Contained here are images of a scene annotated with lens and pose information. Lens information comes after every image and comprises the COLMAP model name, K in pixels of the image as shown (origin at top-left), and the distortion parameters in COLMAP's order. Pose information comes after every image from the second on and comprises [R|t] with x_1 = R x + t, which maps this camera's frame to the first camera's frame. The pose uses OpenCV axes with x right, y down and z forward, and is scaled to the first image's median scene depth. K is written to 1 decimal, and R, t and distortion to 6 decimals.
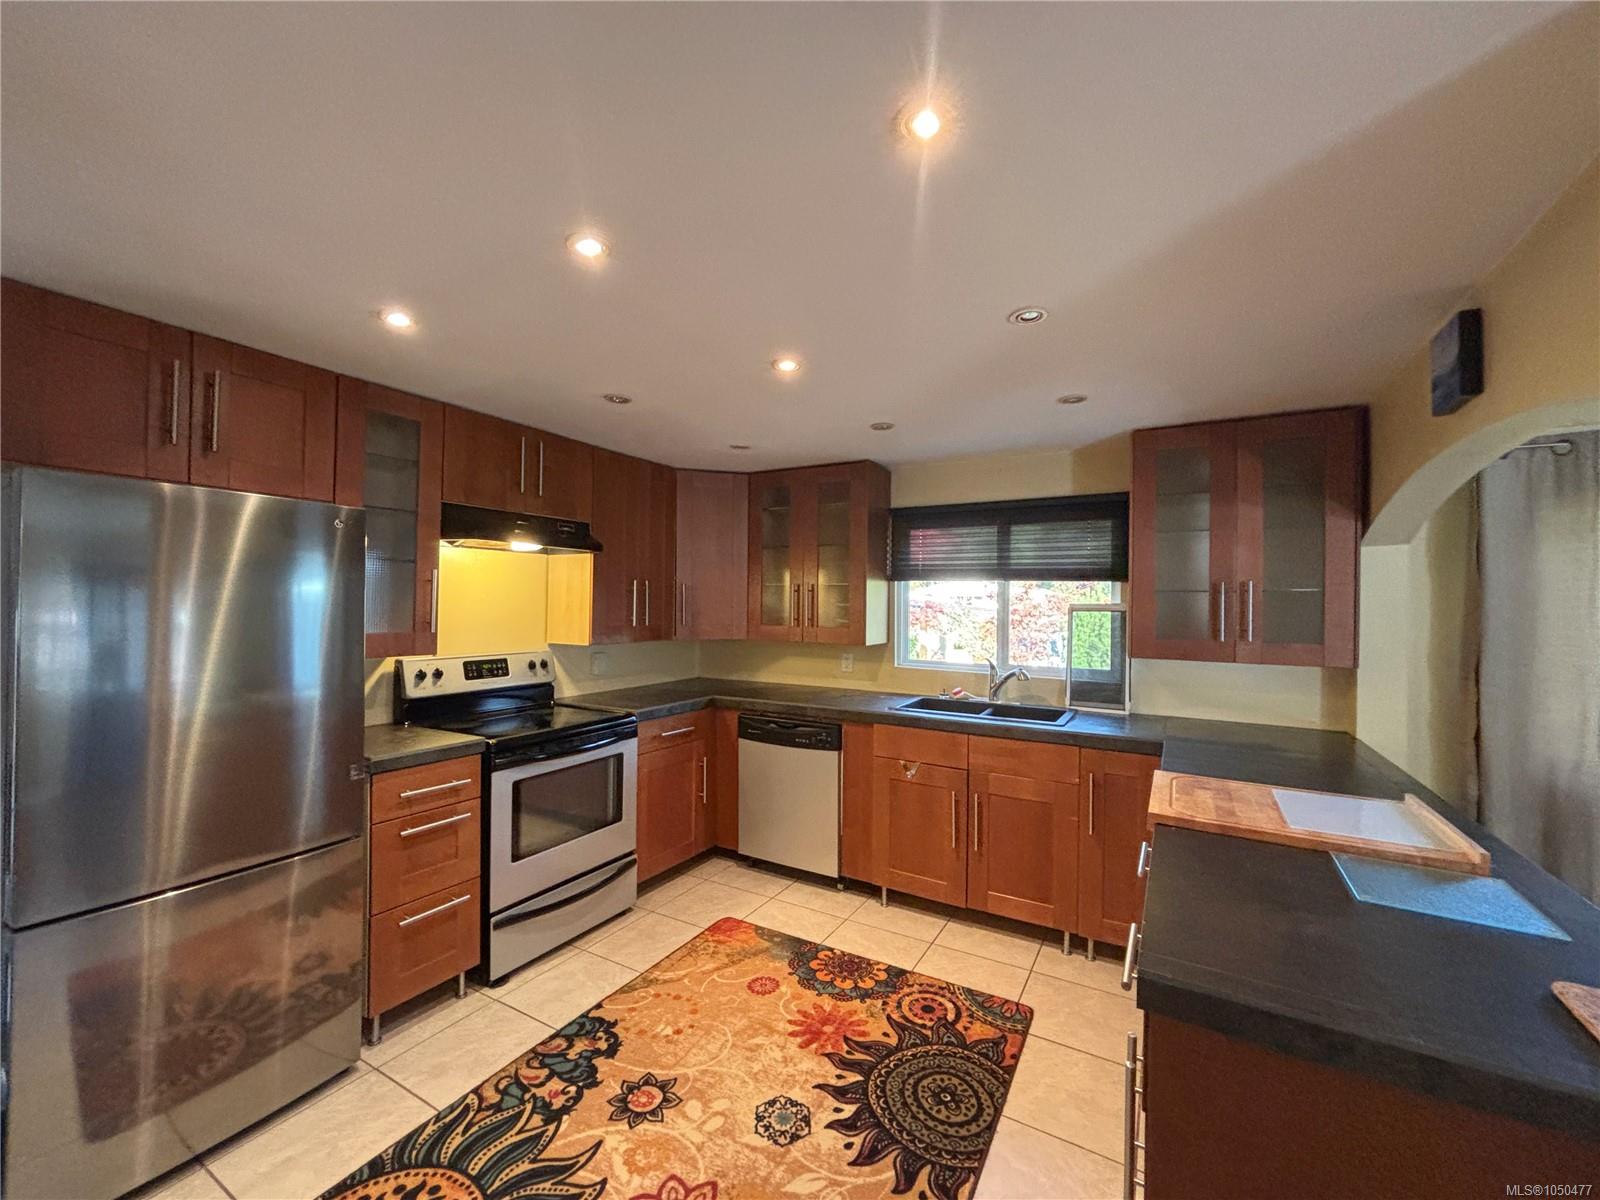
lens RADIAL K [[653.7, 0, 805.0], [0, 653.7, 605.4], [0, 0, 1]] dist [0.000314, 0.000011]
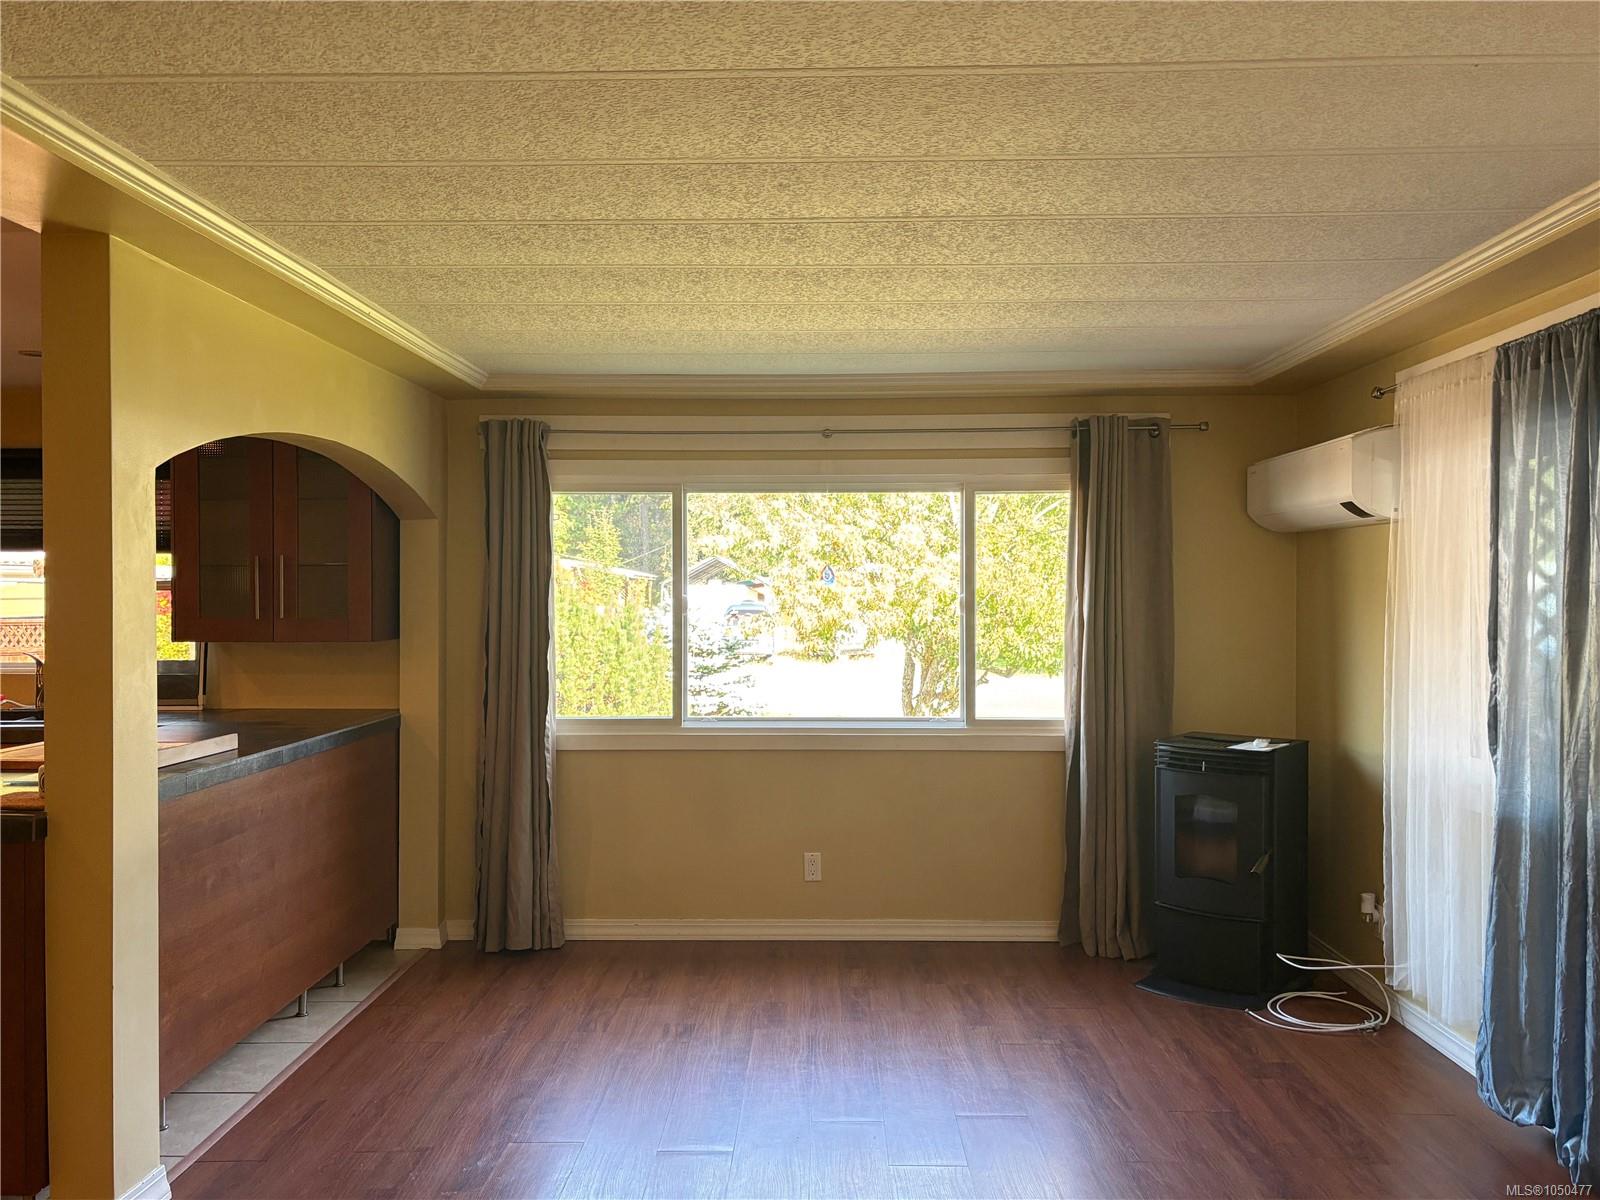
lens RADIAL K [[1284.4, 0, 806.0], [0, 1284.4, 603.4], [0, 0, 1]] dist [0.054730, -0.061463]
pose [[0.876527, -0.022245, 0.480839, 0.424960], [0.016374, 0.999731, 0.016402, 0.014866], [-0.481074, -0.006504, 0.876656, -0.980964]]
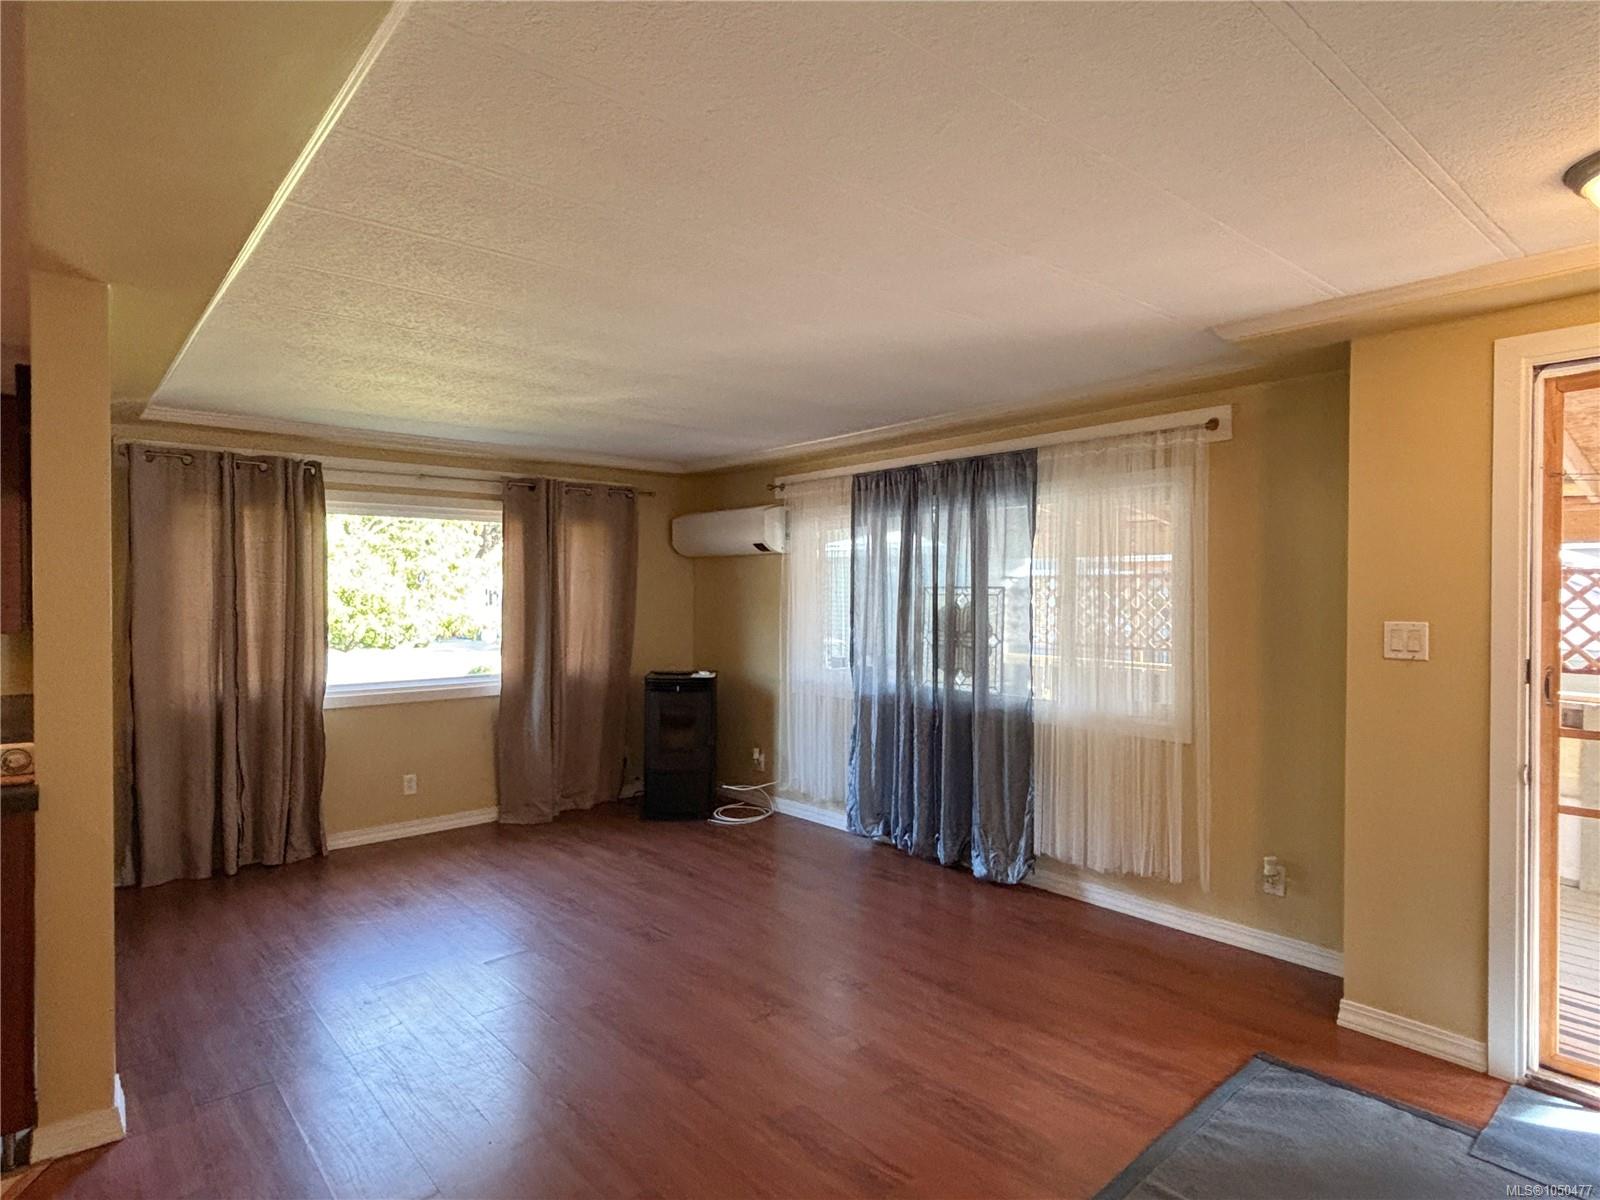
lens RADIAL K [[886.2, 0, 800.0], [0, 886.2, 600.0], [0, 0, 1]] dist [0.021361, -0.000327]
pose [[0.330556, -0.026672, 0.943409, -0.132383], [0.003866, 0.999630, 0.026907, 0.006113], [-0.943779, -0.005247, 0.330537, -0.695729]]
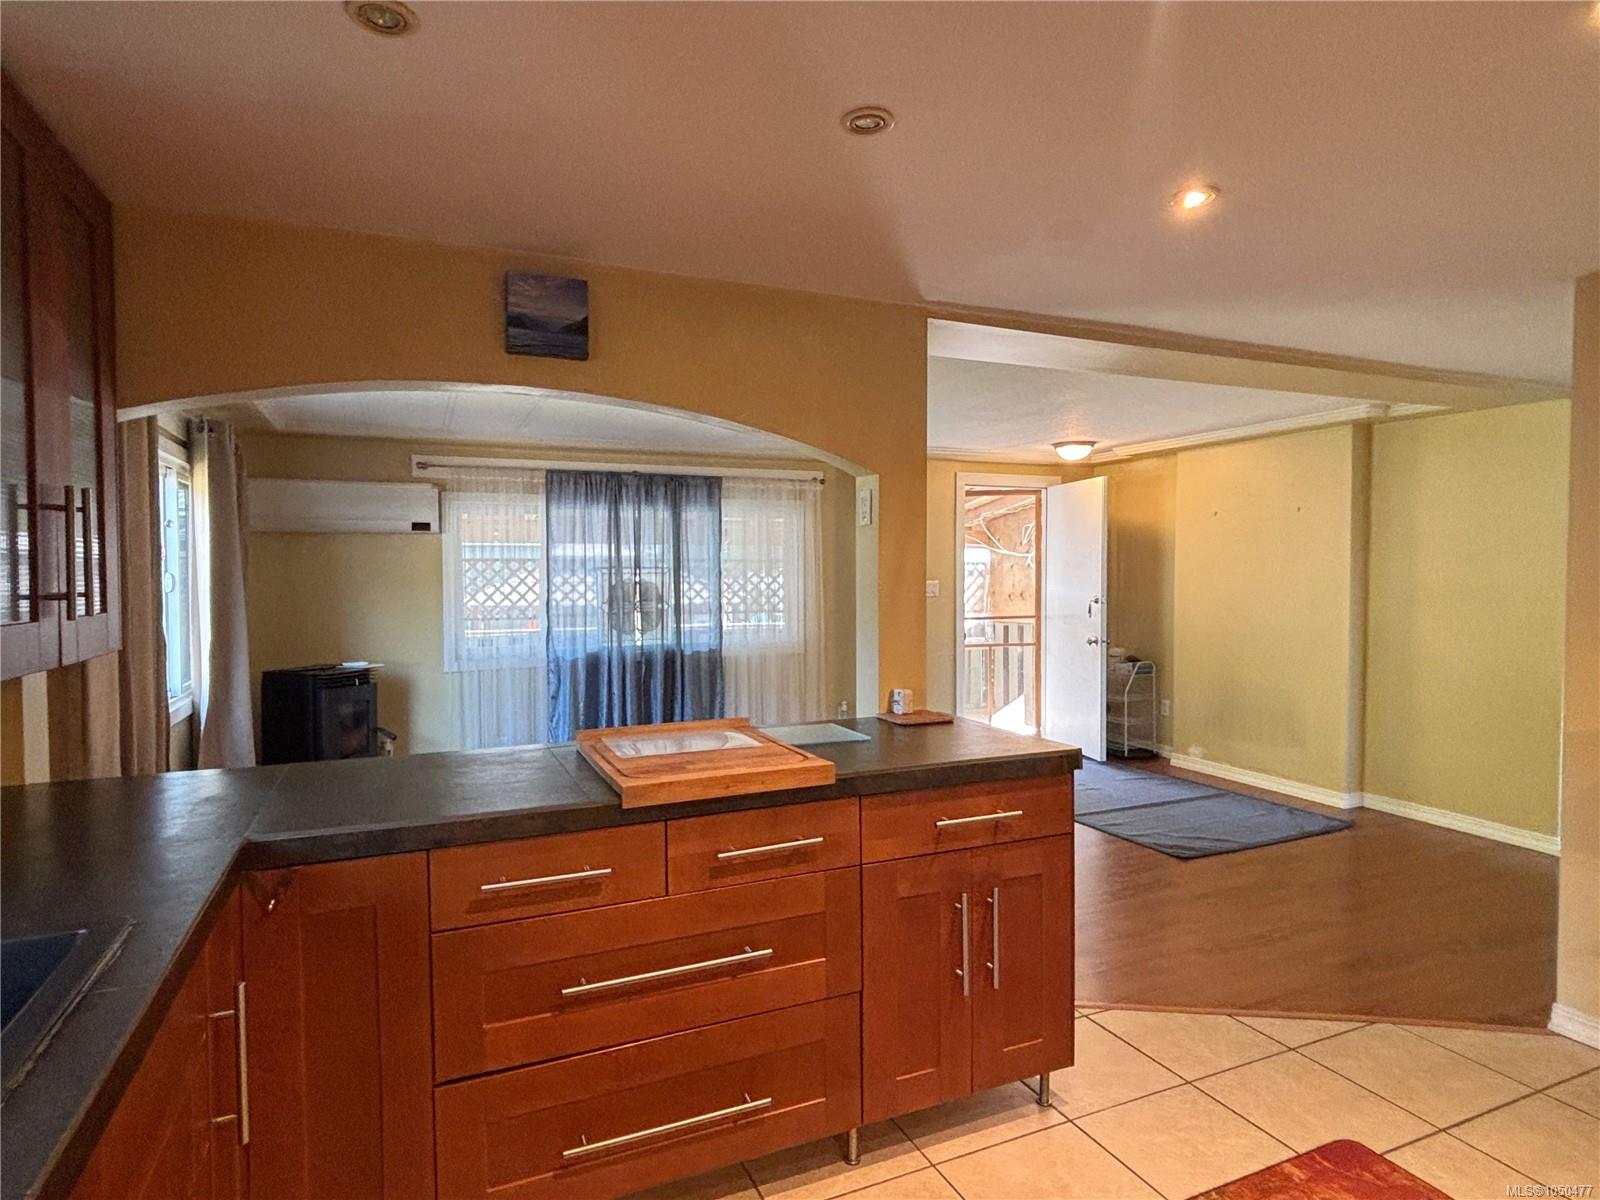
lens RADIAL K [[886.2, 0, 800.0], [0, 886.2, 600.0], [0, 0, 1]] dist [0.021361, -0.000327]
pose [[-0.809584, -0.029834, 0.586245, -0.096467], [-0.008583, 0.999202, 0.038996, 0.018793], [-0.586941, 0.026539, -0.809195, 1.134376]]
